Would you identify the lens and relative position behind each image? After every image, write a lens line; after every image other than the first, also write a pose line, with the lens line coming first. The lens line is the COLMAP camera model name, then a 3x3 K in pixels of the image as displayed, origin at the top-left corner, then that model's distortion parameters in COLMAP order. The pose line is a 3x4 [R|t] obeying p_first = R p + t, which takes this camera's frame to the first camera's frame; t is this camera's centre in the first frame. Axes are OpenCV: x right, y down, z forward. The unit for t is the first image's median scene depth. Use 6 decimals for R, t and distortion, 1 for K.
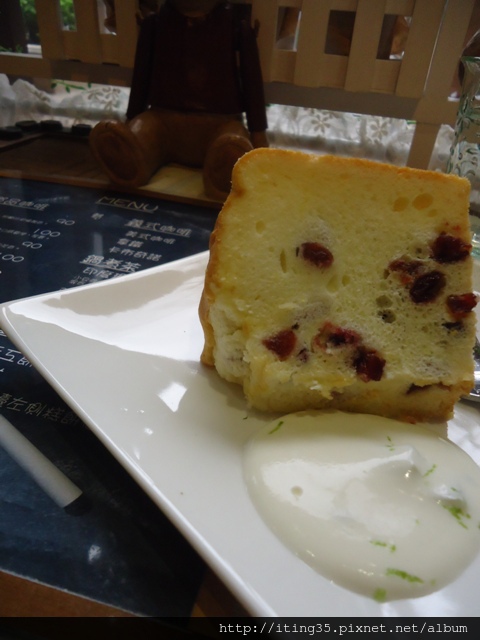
lens RADIAL K [[443.4, 0, 242.9], [0, 443.4, 320.5], [0, 0, 1]] dist [-0.011429, 0.012623]
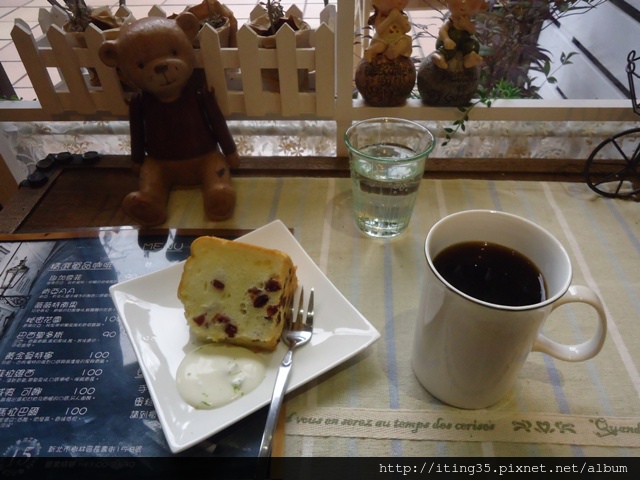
lens RADIAL K [[443.4, 0, 325.8], [0, 443.4, 241.6], [0, 0, 1]] dist [-0.011429, 0.012623]
pose [[0.979067, 0.070750, -0.190845, 1.236267], [-0.040377, 0.986520, 0.158583, -0.820959], [0.199492, -0.147558, 0.968726, -1.291233]]
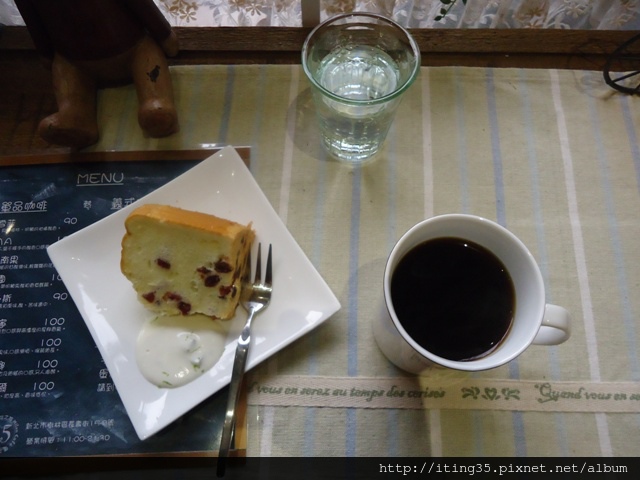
lens RADIAL K [[443.4, 0, 321.6], [0, 443.4, 234.9], [0, 0, 1]] dist [-0.011429, 0.012623]
pose [[0.983196, 0.133338, -0.124688, 1.243923], [-0.034513, 0.806466, 0.590272, -1.660444], [0.179262, -0.576050, 0.797516, -0.595858]]
